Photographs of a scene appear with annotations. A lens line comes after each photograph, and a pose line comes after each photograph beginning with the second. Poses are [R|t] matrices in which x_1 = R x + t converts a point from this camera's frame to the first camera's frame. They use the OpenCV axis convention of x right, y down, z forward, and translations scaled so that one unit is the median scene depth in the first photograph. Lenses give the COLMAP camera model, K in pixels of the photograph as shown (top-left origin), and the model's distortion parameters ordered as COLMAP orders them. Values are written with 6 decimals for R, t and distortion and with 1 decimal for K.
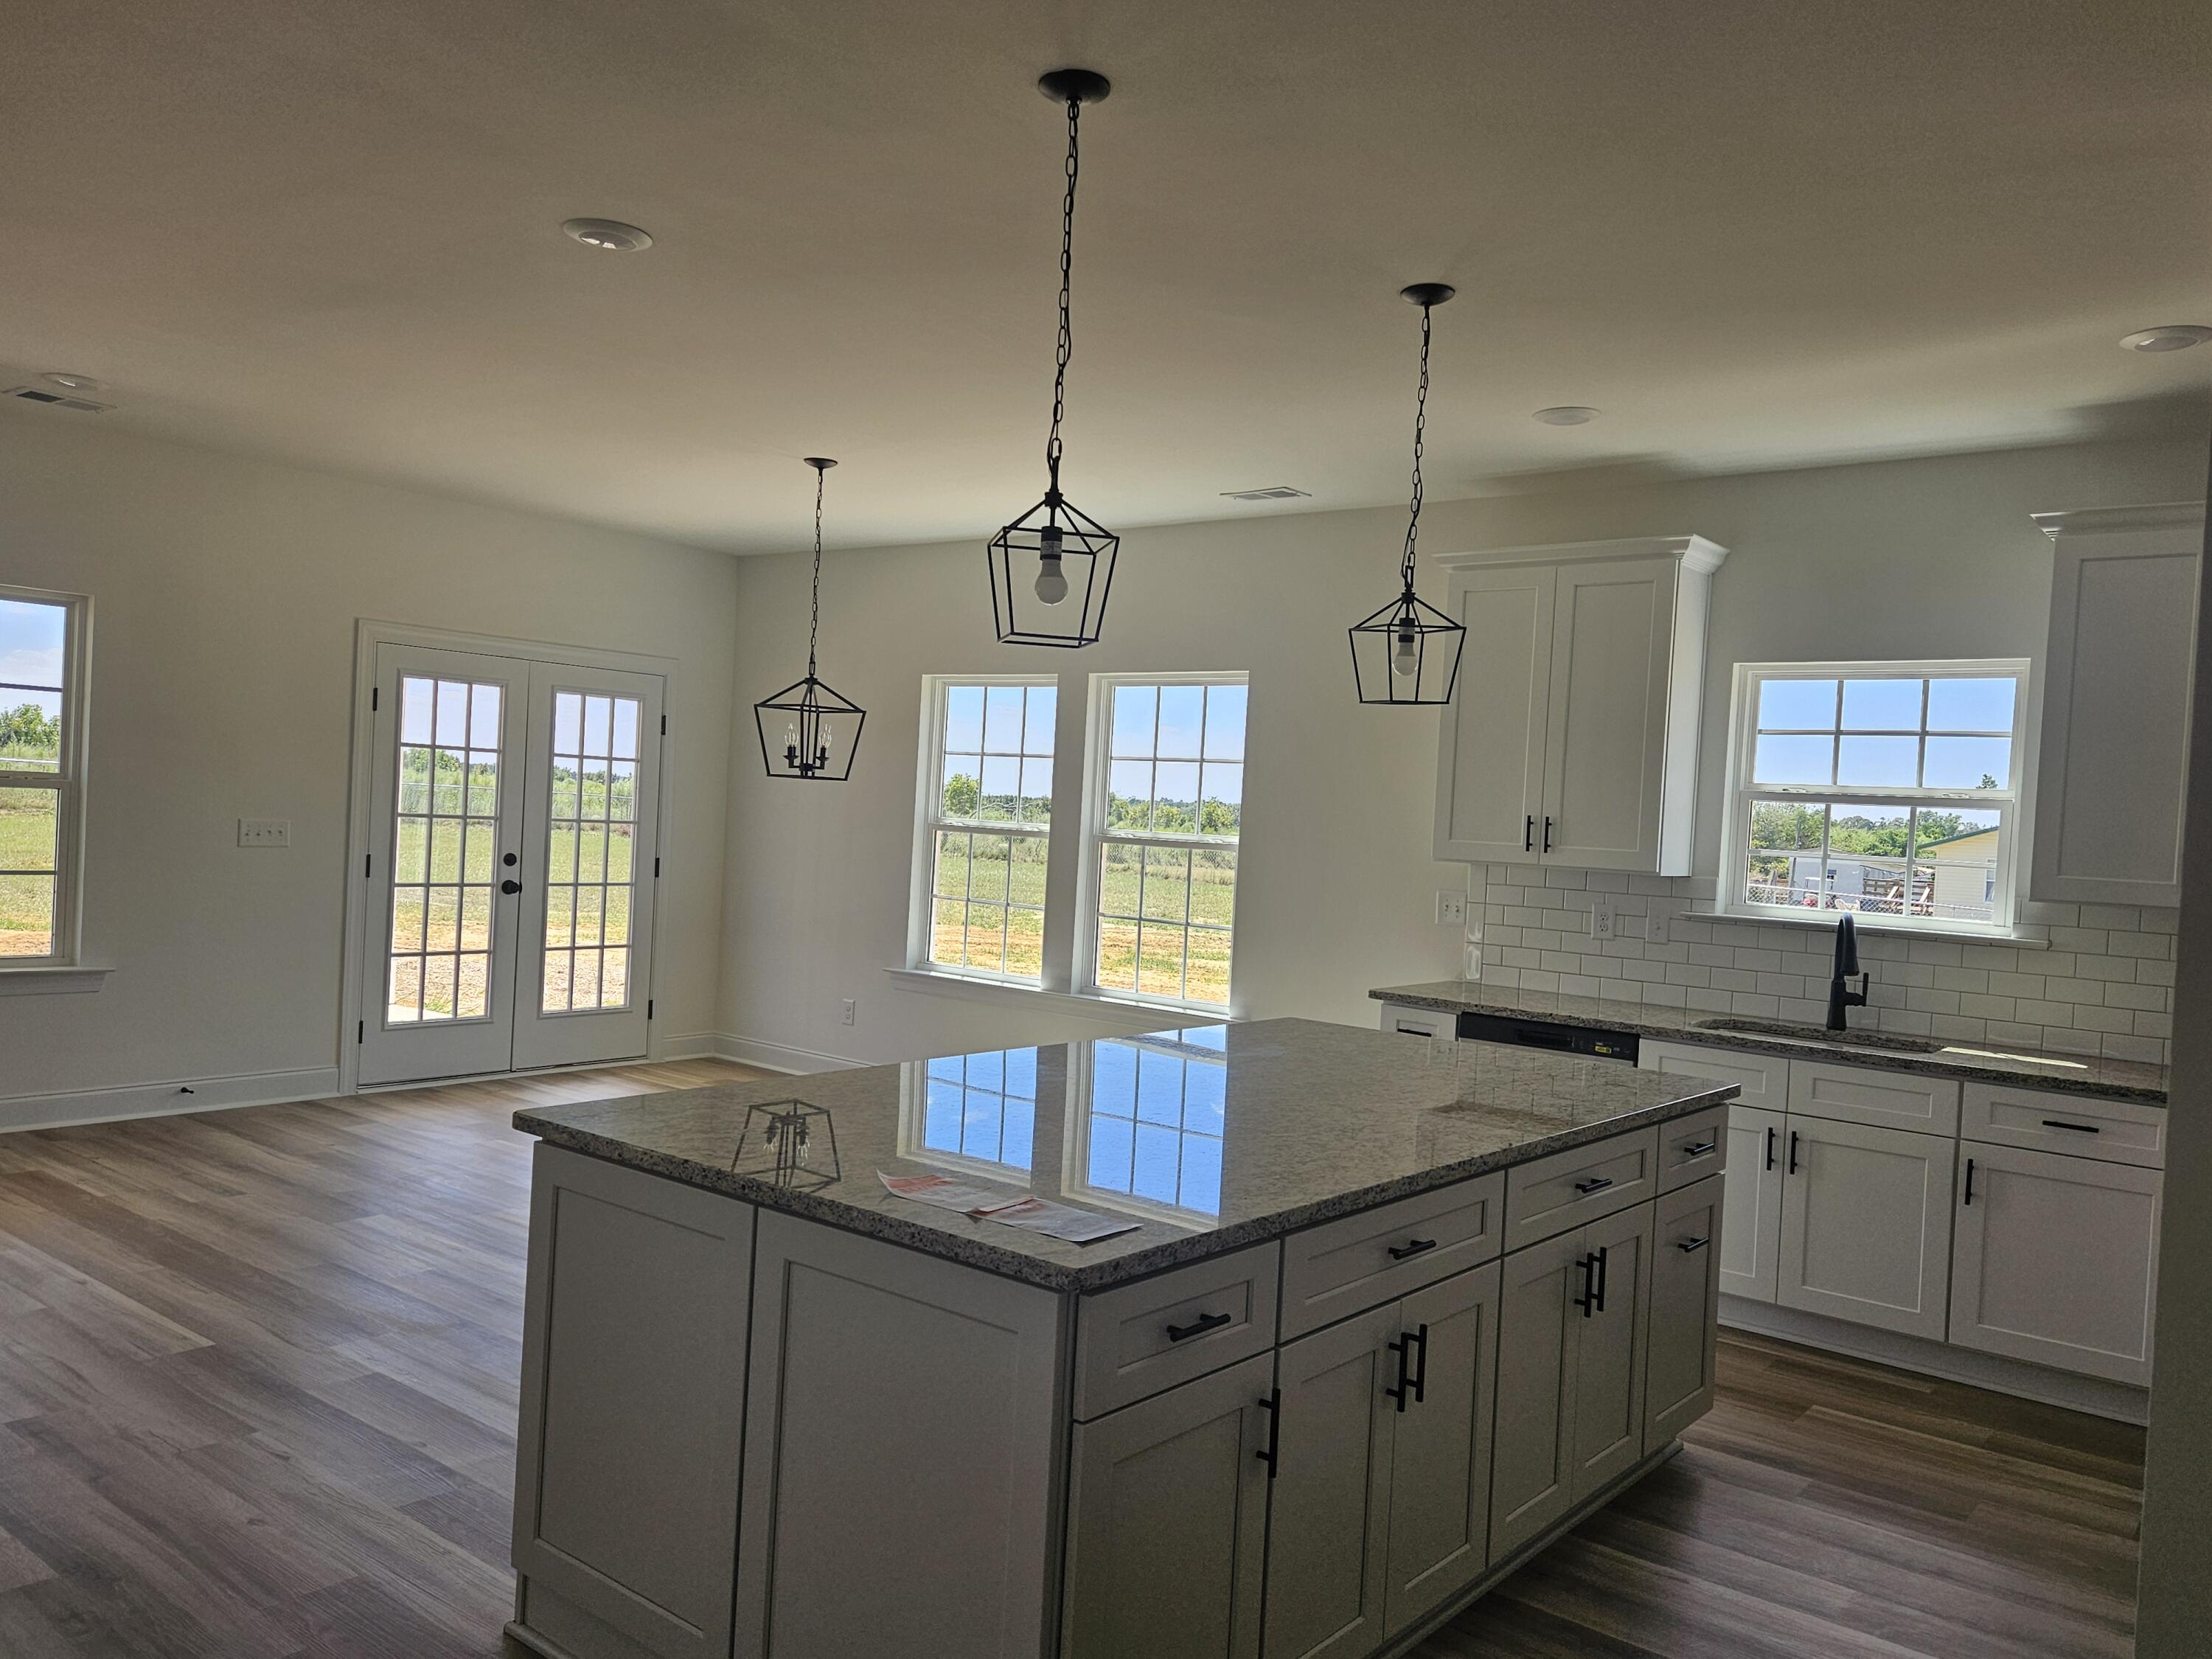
lens RADIAL K [[1637.5, 0, 1115.3], [0, 1637.5, 836.8], [0, 0, 1]] dist [0.074420, -0.059373]
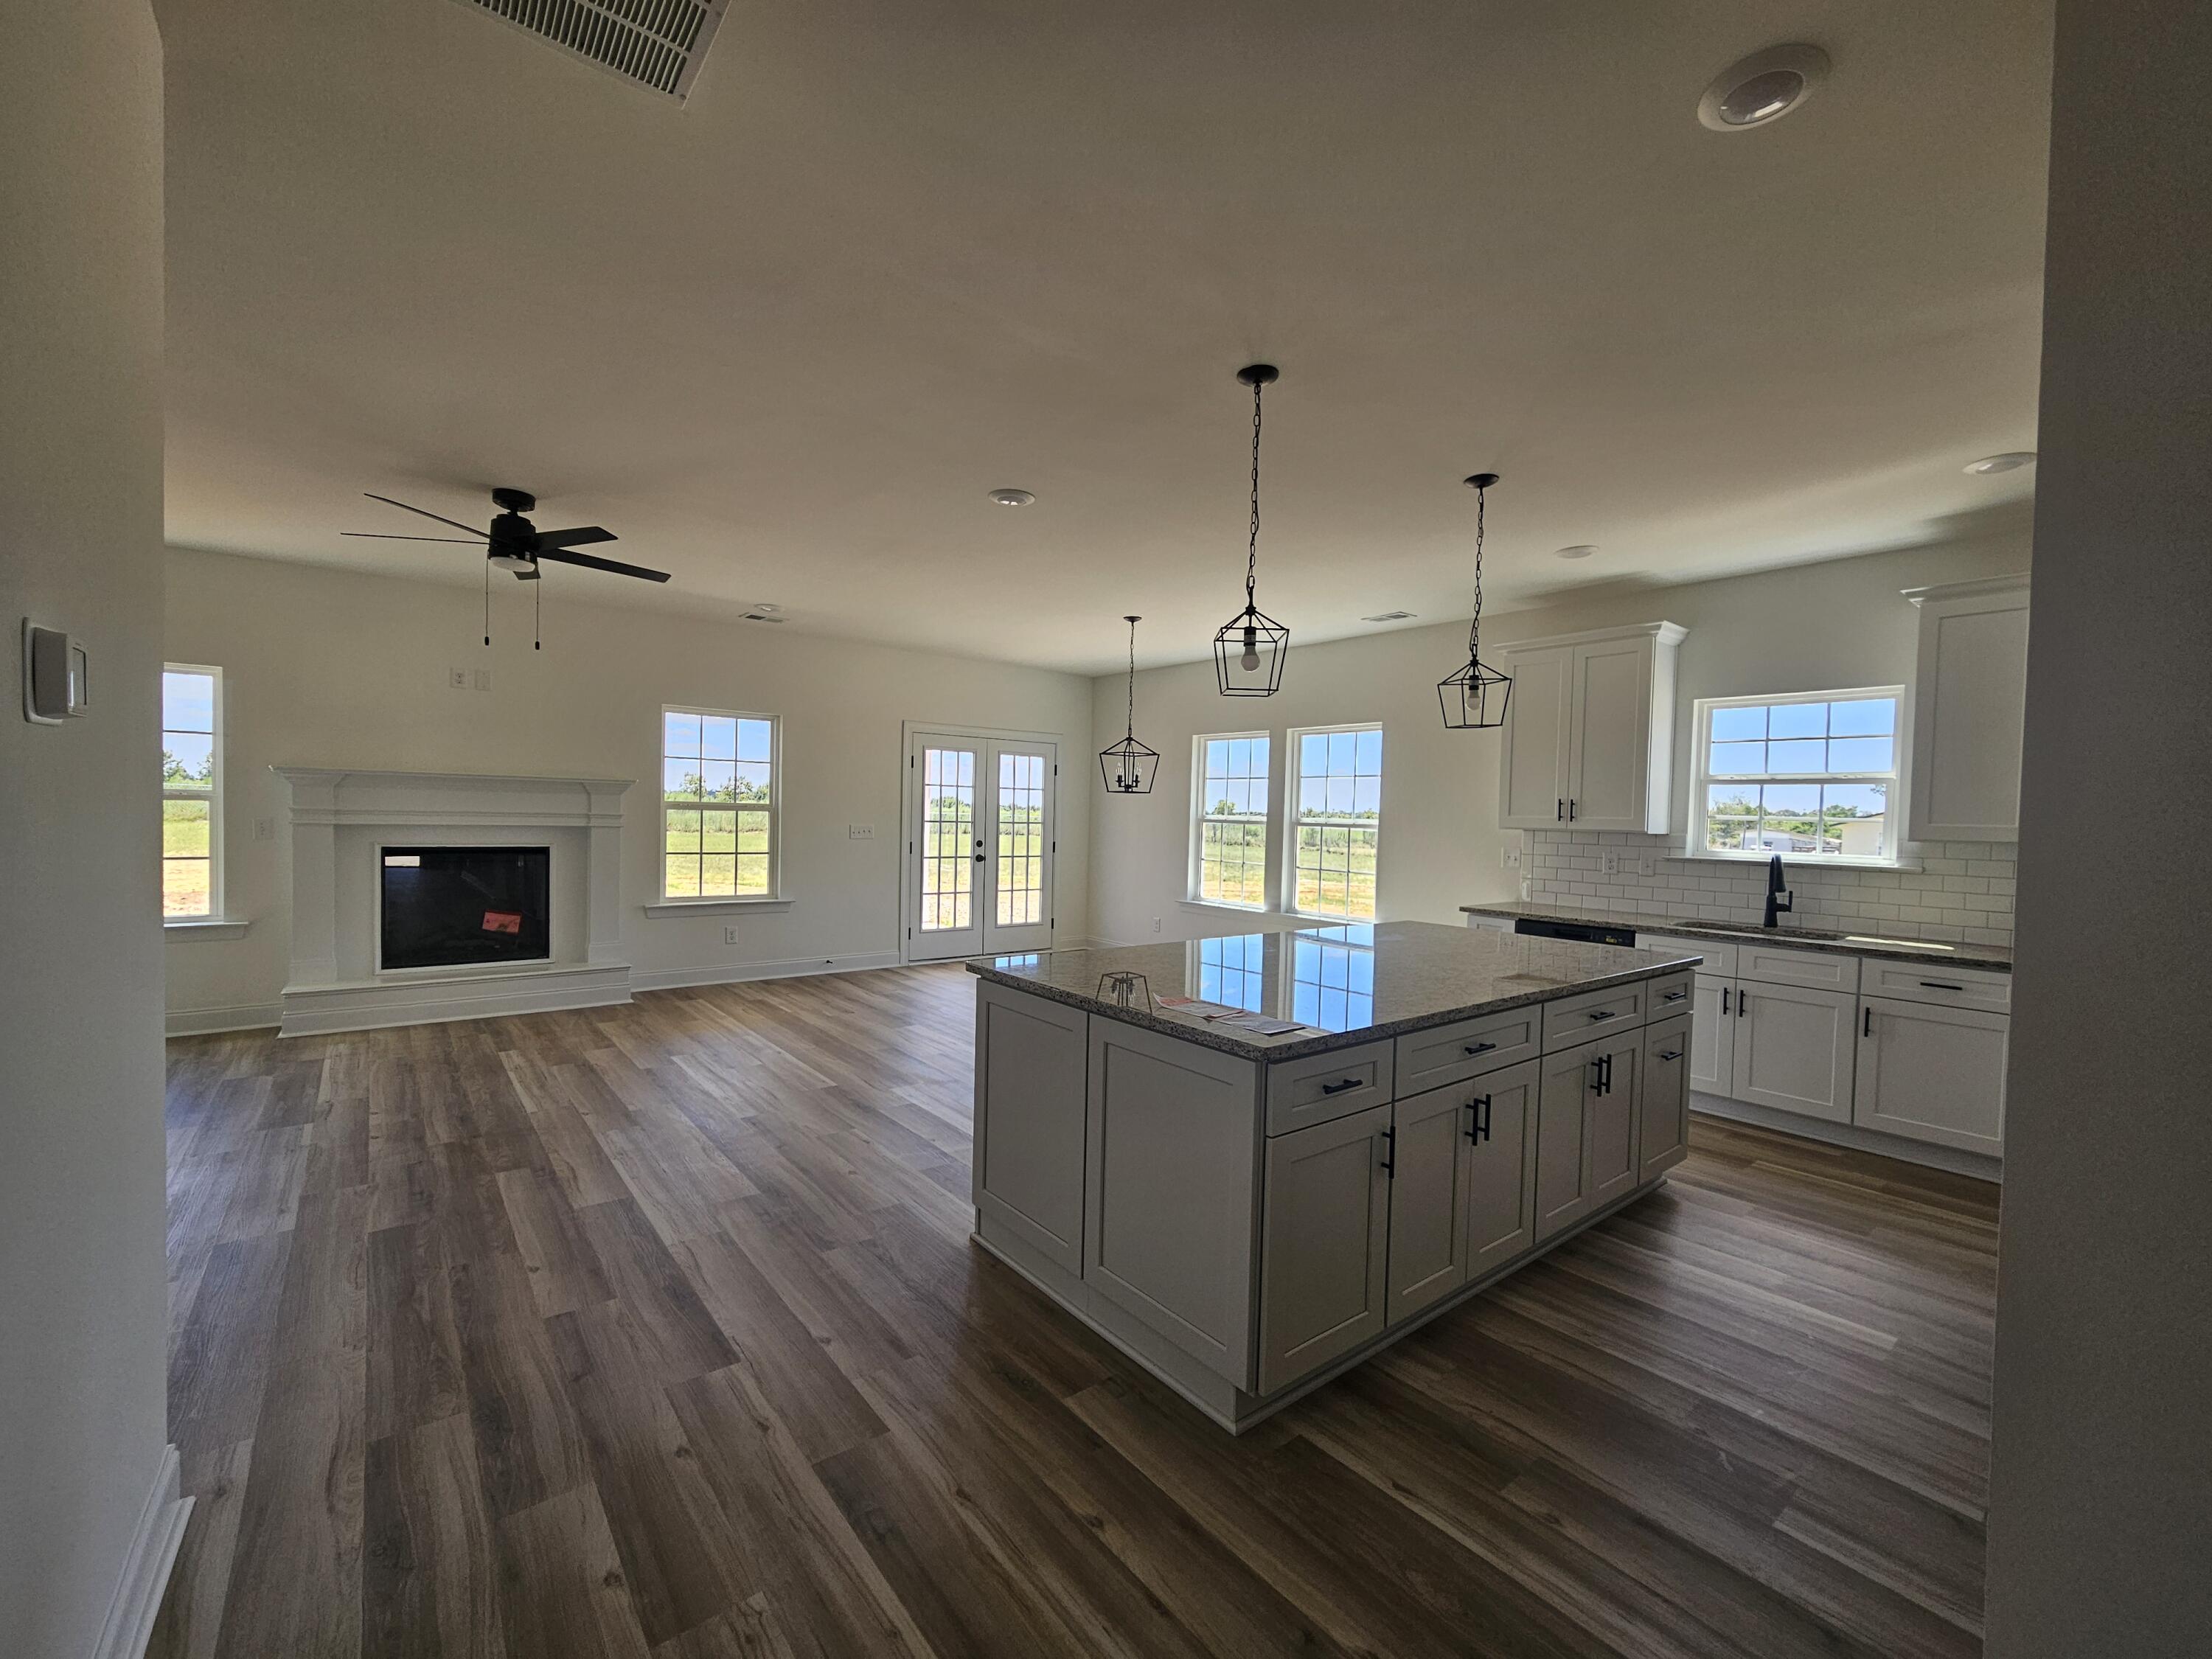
lens RADIAL K [[909.9, 0, 1111.9], [0, 909.9, 835.1], [0, 0, 1]] dist [-0.001049, -0.001559]
pose [[0.976097, -0.024016, -0.216002, 0.012543], [0.023828, 0.999710, -0.003476, 0.017948], [0.216023, -0.001754, 0.976387, 0.020953]]
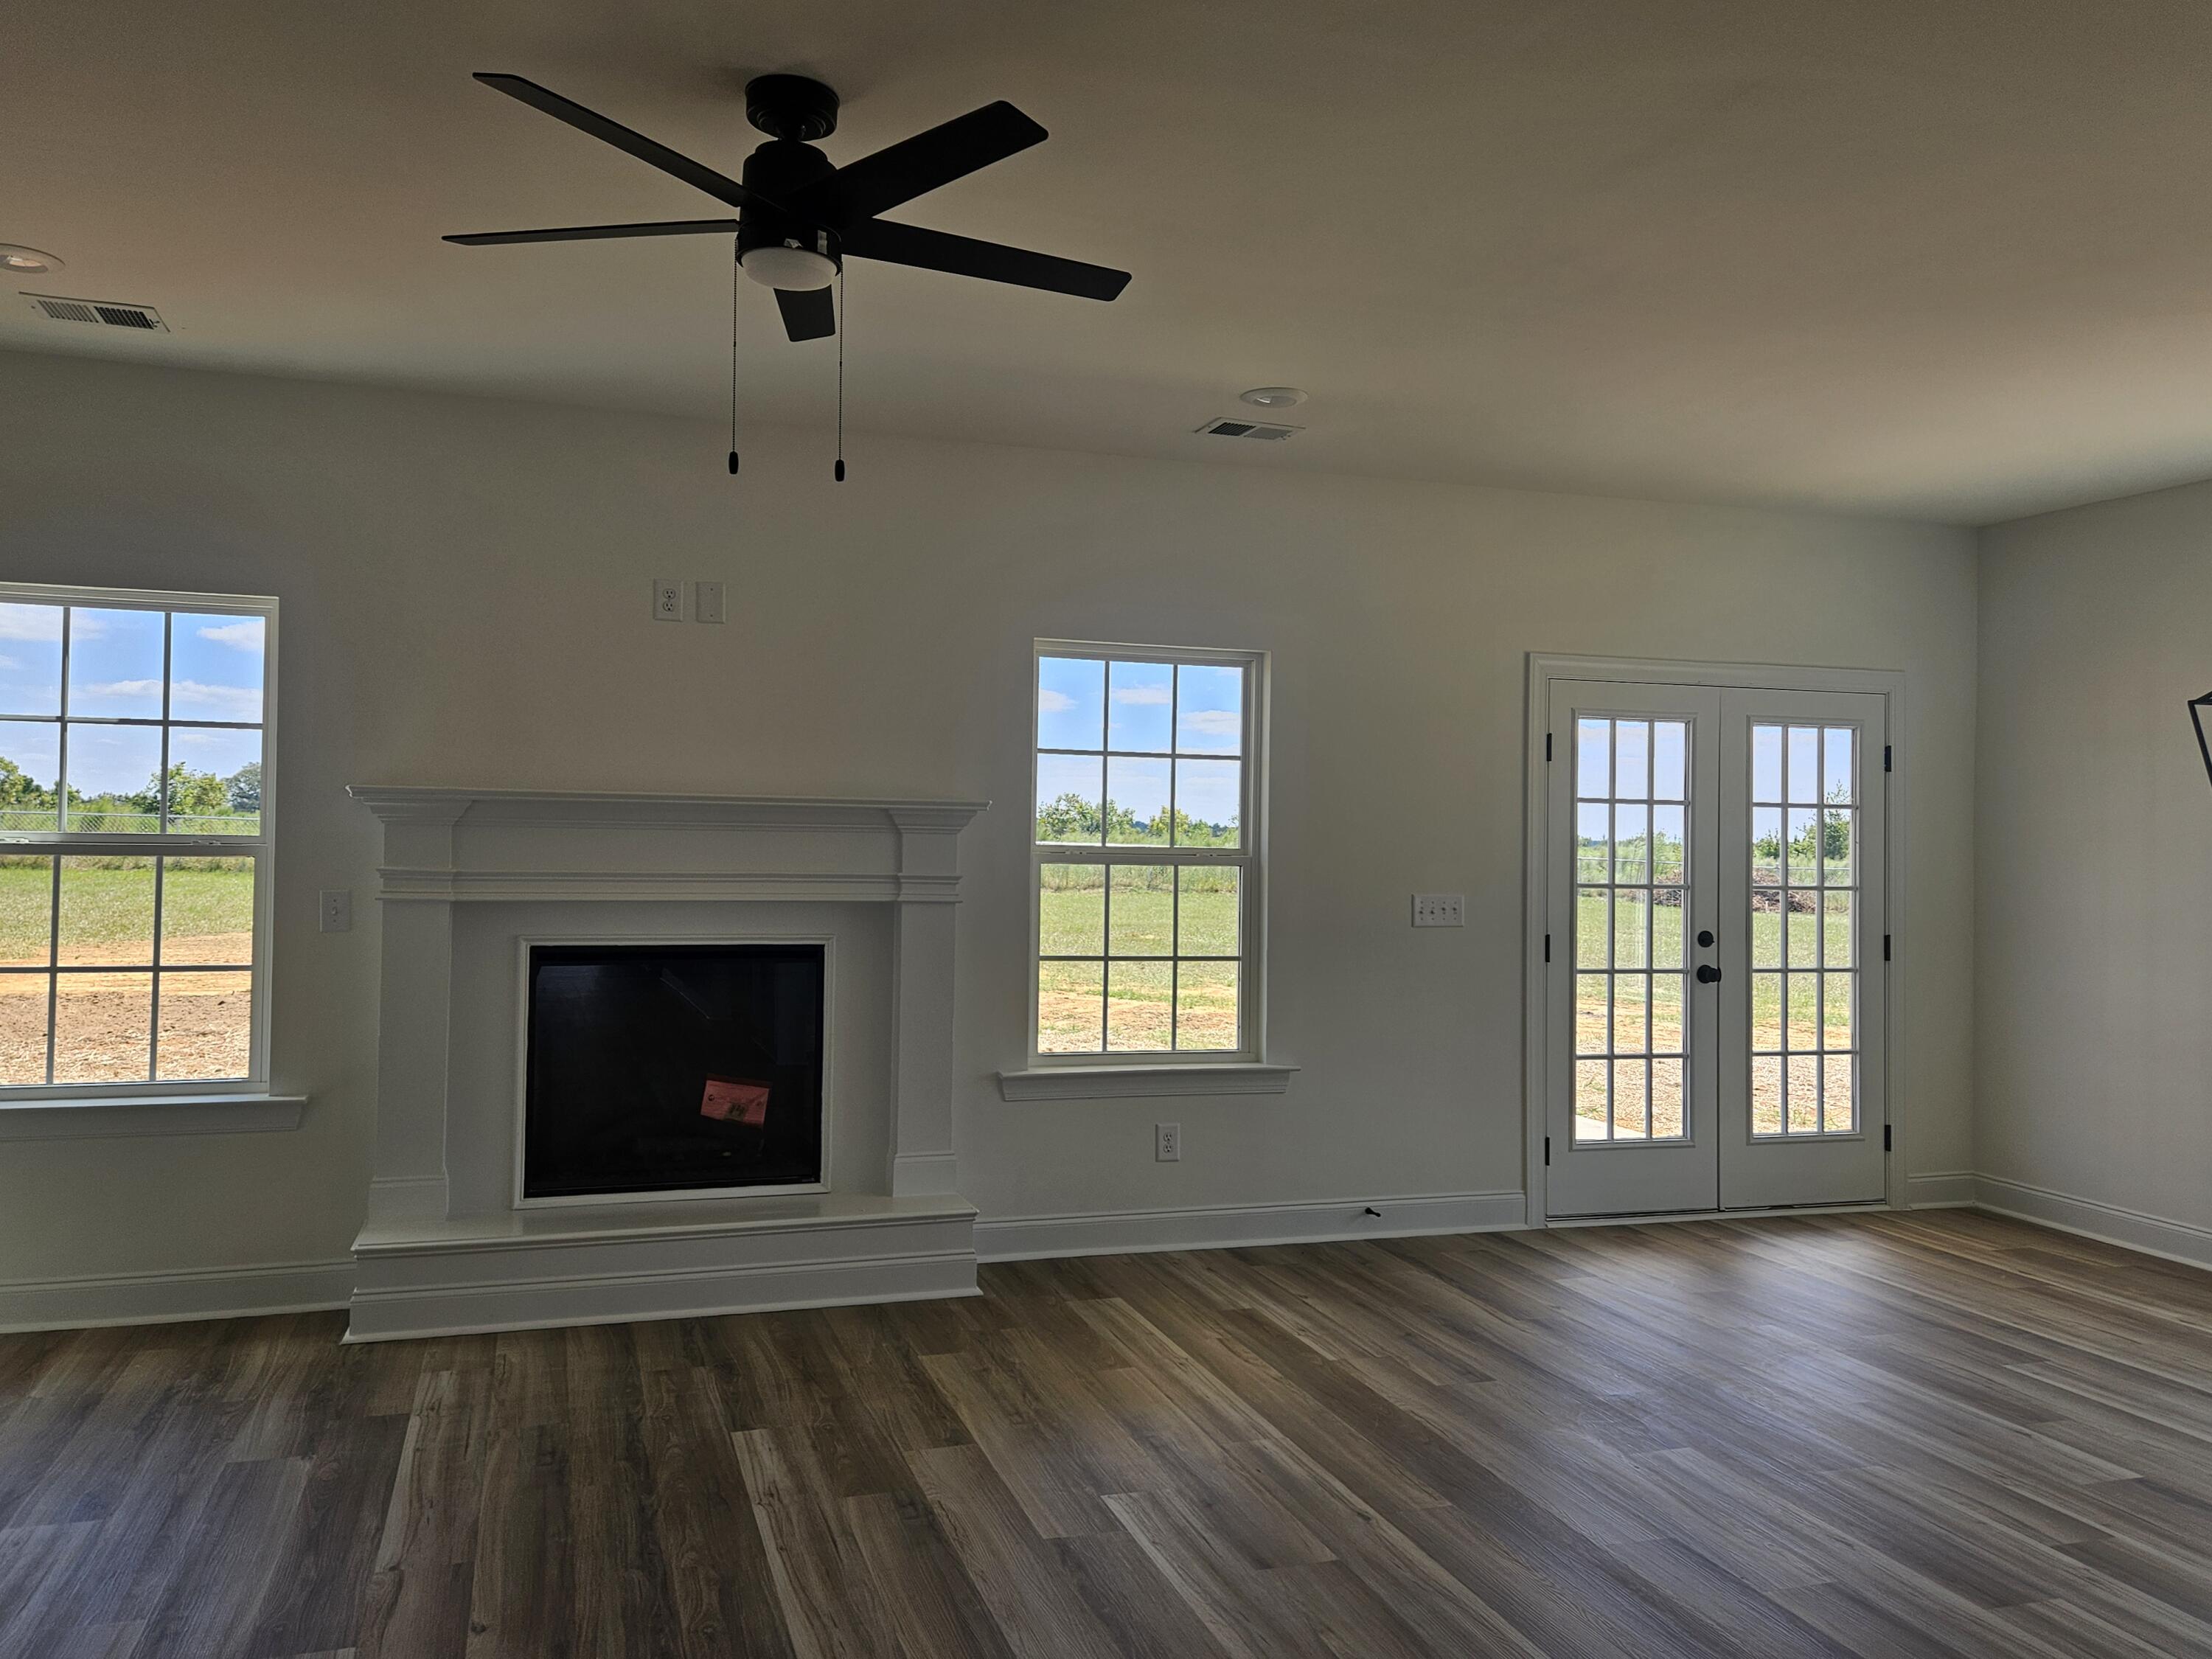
lens RADIAL K [[1637.5, 0, 1061.6], [0, 1637.5, 805.3], [0, 0, 1]] dist [0.074420, -0.059373]
pose [[0.825092, -0.052016, -0.562599, -0.275621], [0.019196, 0.997759, -0.064098, -0.008461], [0.564673, 0.042087, 0.824241, 0.274052]]
